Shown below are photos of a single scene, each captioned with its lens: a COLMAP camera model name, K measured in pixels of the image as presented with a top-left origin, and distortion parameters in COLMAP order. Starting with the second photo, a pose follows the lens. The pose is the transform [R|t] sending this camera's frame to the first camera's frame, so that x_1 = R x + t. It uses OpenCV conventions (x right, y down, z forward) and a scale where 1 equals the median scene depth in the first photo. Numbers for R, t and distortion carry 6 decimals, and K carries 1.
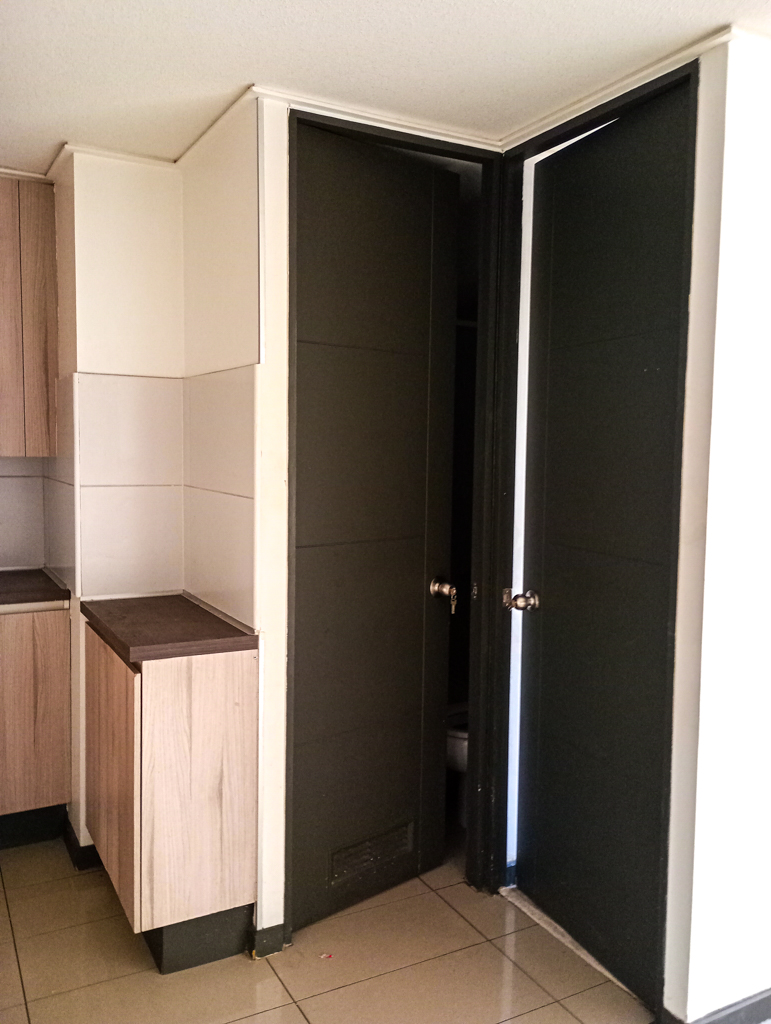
lens RADIAL K [[852.9, 0, 390.5], [0, 852.9, 512.2], [0, 0, 1]] dist [0.034626, -0.002028]
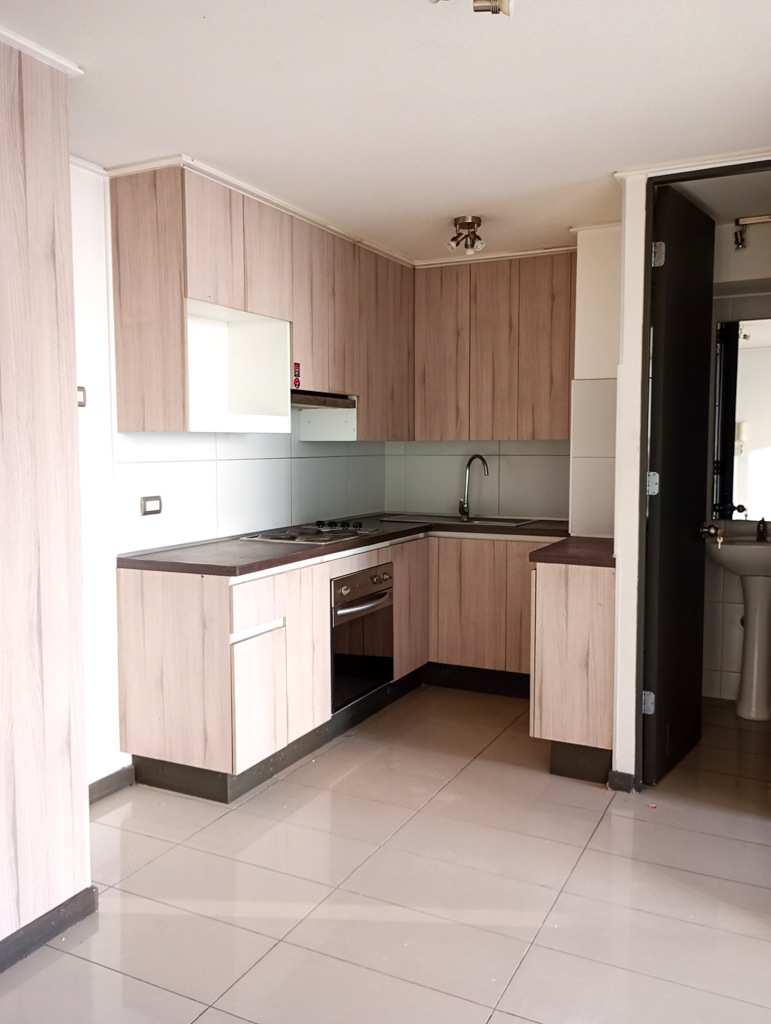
lens RADIAL K [[846.7, 0, 392.0], [0, 846.7, 509.9], [0, 0, 1]] dist [0.048265, -0.068157]
pose [[0.574967, 0.049147, -0.816699, 0.773984], [-0.055673, 0.998231, 0.020877, 0.057030], [0.816280, 0.033464, 0.576686, -0.107556]]
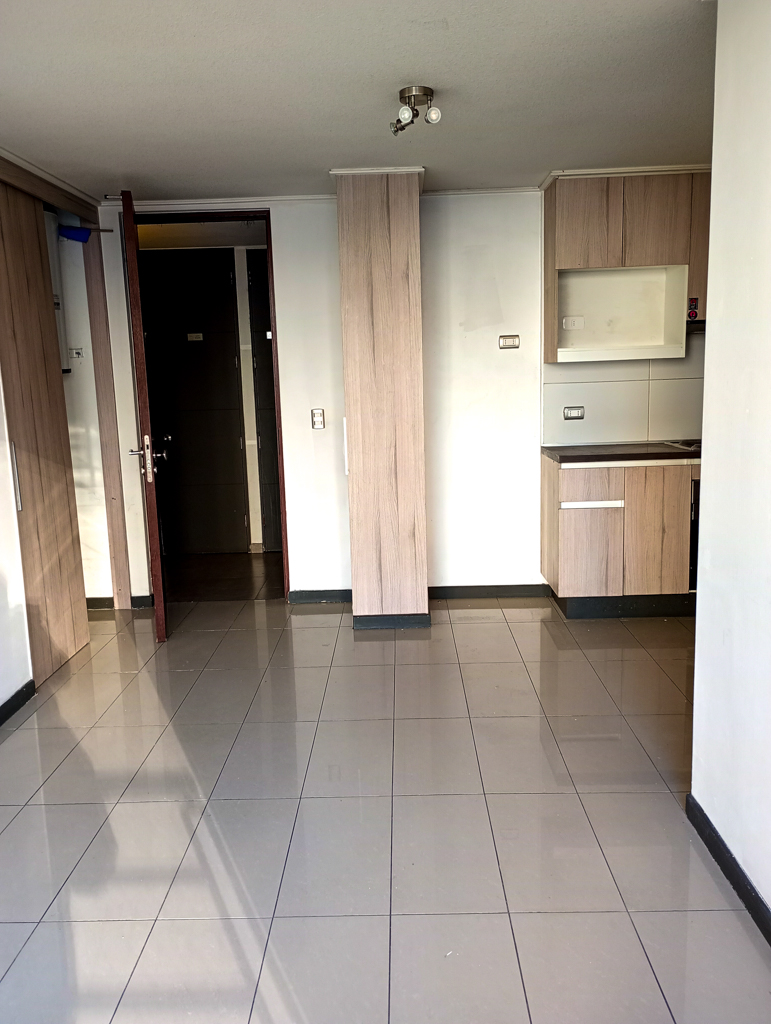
lens RADIAL K [[846.7, 0, 380.7], [0, 846.7, 518.5], [0, 0, 1]] dist [0.048265, -0.068157]
pose [[-0.500734, 0.151402, -0.852258, 1.412162], [-0.043306, 0.978970, 0.199356, -0.039313], [0.864517, 0.136732, -0.483647, 1.022706]]
